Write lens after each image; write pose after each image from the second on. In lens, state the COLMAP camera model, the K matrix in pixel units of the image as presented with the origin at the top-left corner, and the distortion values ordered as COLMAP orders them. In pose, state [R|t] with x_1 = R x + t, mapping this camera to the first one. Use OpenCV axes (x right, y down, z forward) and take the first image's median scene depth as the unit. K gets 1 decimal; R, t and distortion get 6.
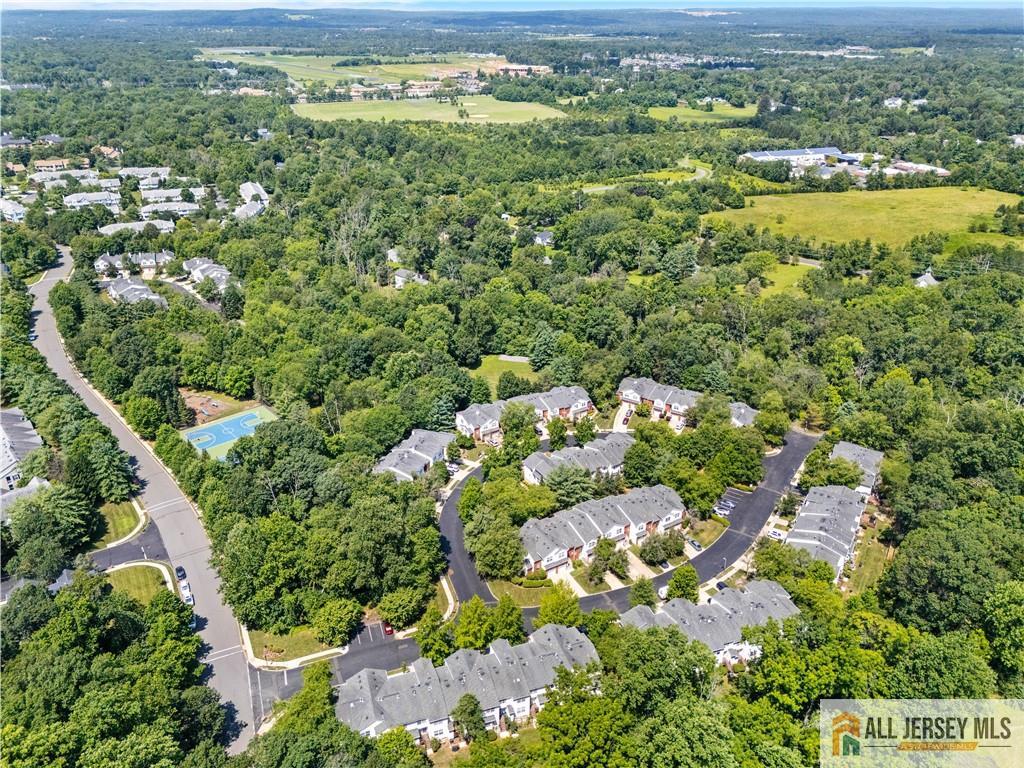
lens RADIAL K [[753.1, 0, 510.5], [0, 753.1, 384.5], [0, 0, 1]] dist [0.060401, -0.026846]
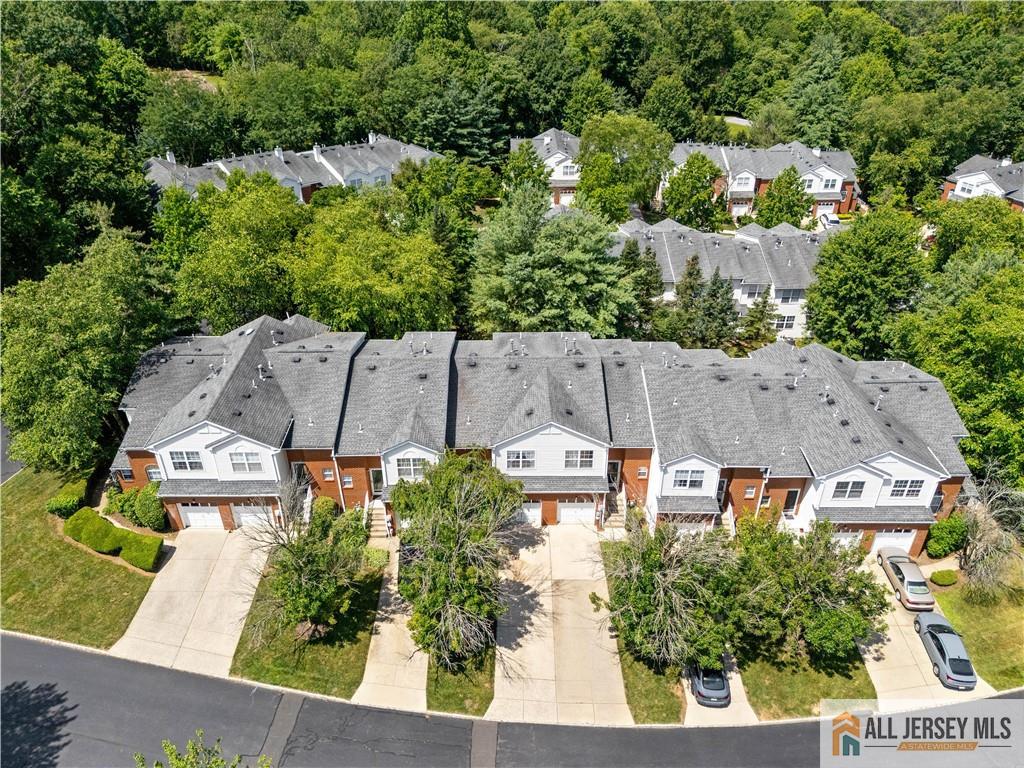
lens RADIAL K [[753.1, 0, 509.1], [0, 753.1, 383.7], [0, 0, 1]] dist [0.060401, -0.026846]
pose [[0.860344, 0.268275, -0.433402, 0.206837], [-0.215204, 0.961966, 0.168254, 0.130095], [0.462056, -0.051487, 0.885355, 0.745848]]
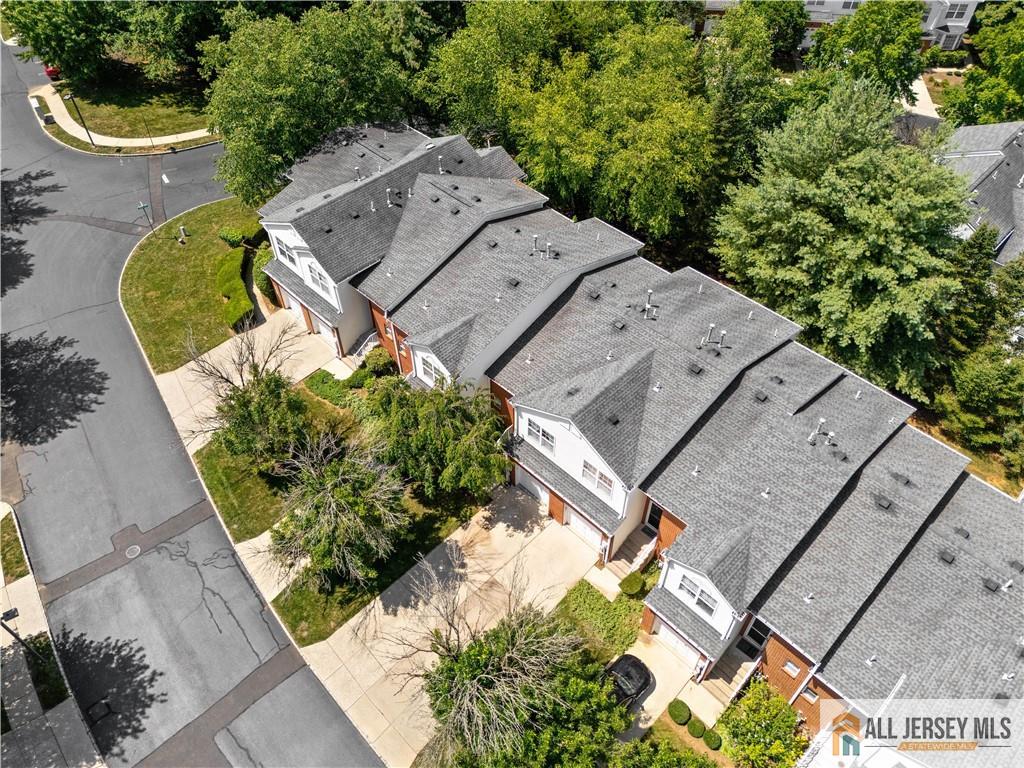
lens RADIAL K [[753.1, 0, 513.0], [0, 753.1, 386.9], [0, 0, 1]] dist [0.060401, -0.026846]
pose [[0.248185, 0.718905, -0.649292, 0.223471], [-0.418328, 0.684082, 0.597523, 0.079479], [0.873731, 0.123321, 0.470517, 0.850366]]
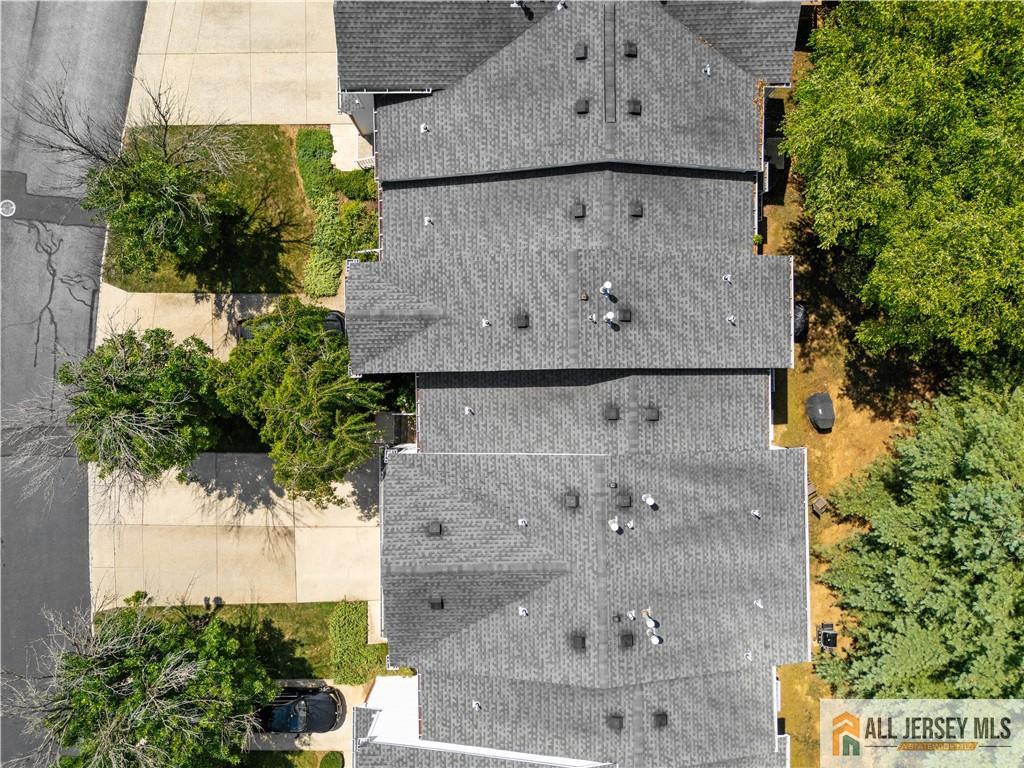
lens RADIAL K [[753.1, 0, 506.5], [0, 753.1, 386.4], [0, 0, 1]] dist [0.060401, -0.026846]
pose [[-0.503877, 0.863771, -0.002692, 0.096070], [-0.377024, -0.217129, 0.900393, 0.068907], [0.777149, 0.454702, 0.435069, 0.887417]]
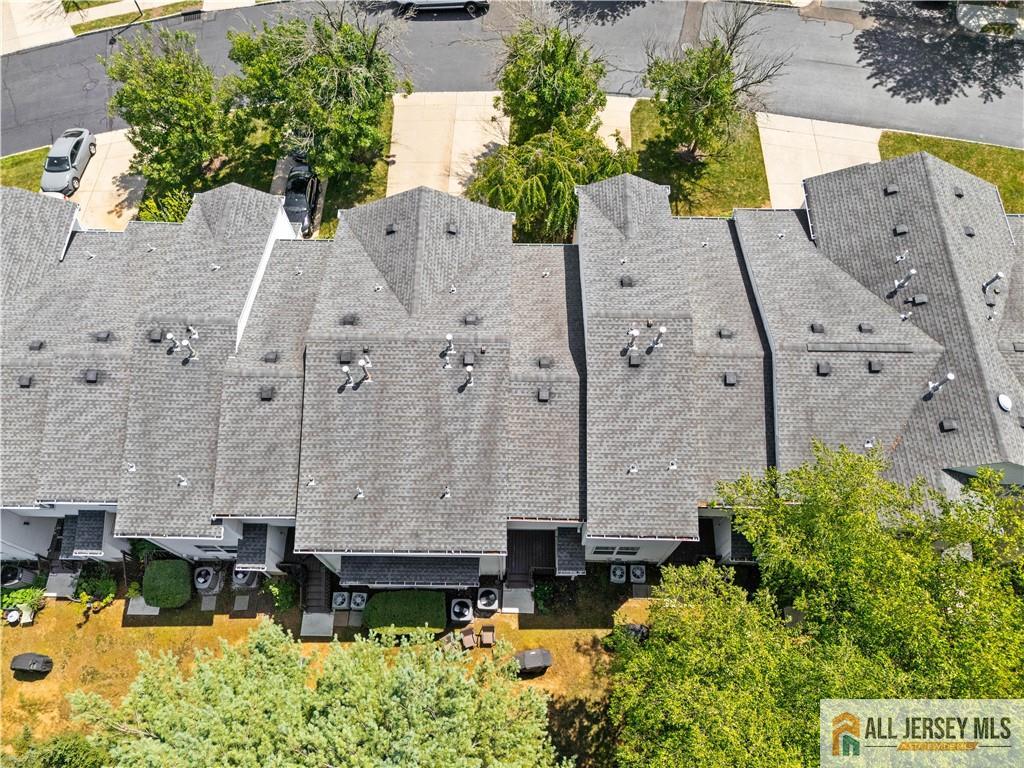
lens RADIAL K [[753.1, 0, 510.1], [0, 753.1, 382.5], [0, 0, 1]] dist [0.060401, -0.026846]
pose [[-0.848438, -0.480202, 0.222619, 0.065588], [0.227864, 0.048247, 0.972497, 0.038905], [-0.477736, 0.875830, 0.068486, 0.949962]]
